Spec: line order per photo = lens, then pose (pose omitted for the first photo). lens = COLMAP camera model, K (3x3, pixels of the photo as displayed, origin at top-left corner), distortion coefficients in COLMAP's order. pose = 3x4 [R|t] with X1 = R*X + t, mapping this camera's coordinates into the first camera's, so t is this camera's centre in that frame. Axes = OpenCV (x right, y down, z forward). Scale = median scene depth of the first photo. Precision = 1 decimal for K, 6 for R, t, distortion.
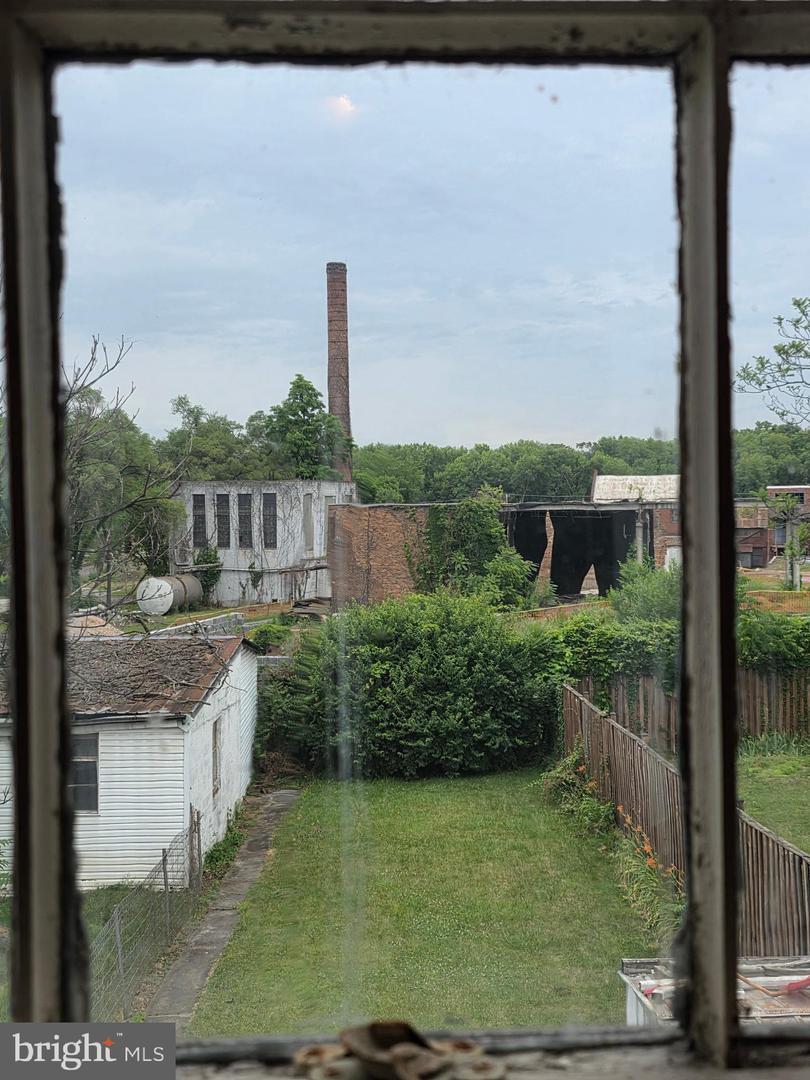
lens RADIAL K [[1244.7, 0, 405.0], [0, 1244.7, 540.0], [0, 0, 1]] dist [0.045342, -0.029544]
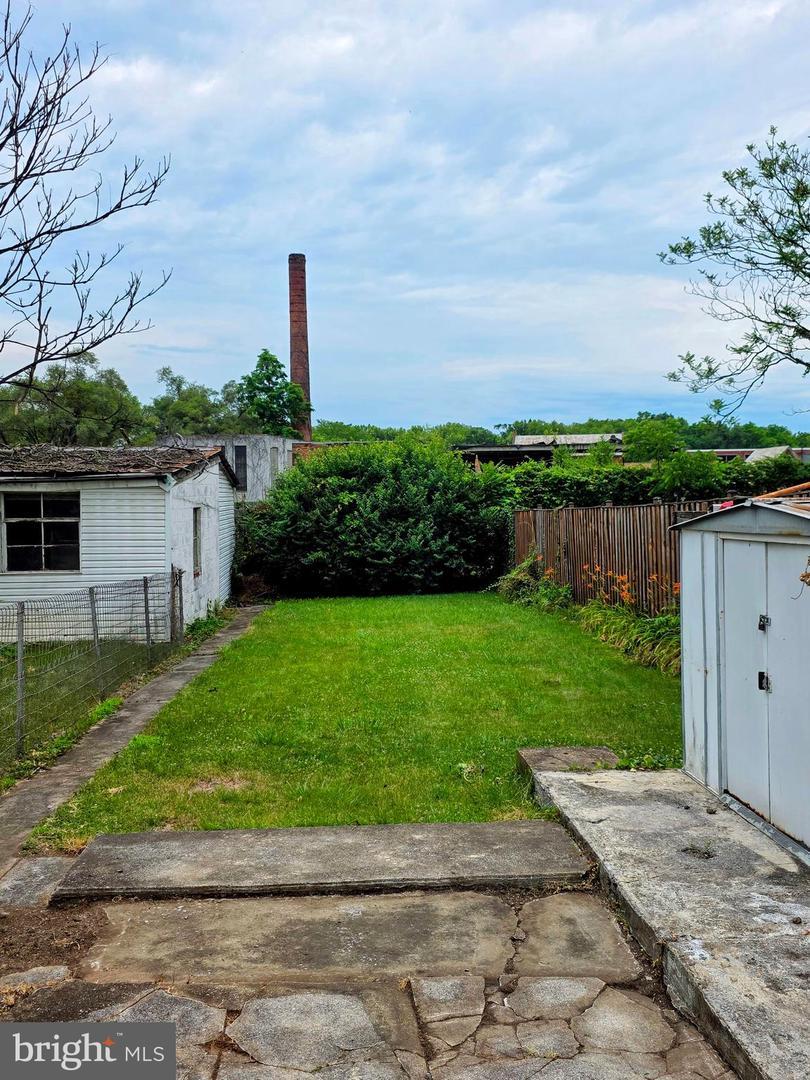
lens RADIAL K [[1012.8, 0, 393.0], [0, 1012.8, 545.8], [0, 0, 1]] dist [0.058122, -0.002531]
pose [[0.999108, 0.003026, 0.042121, -0.015775], [-0.004246, 0.999573, 0.028903, 0.106668], [-0.042016, -0.029056, 0.998694, 0.099198]]
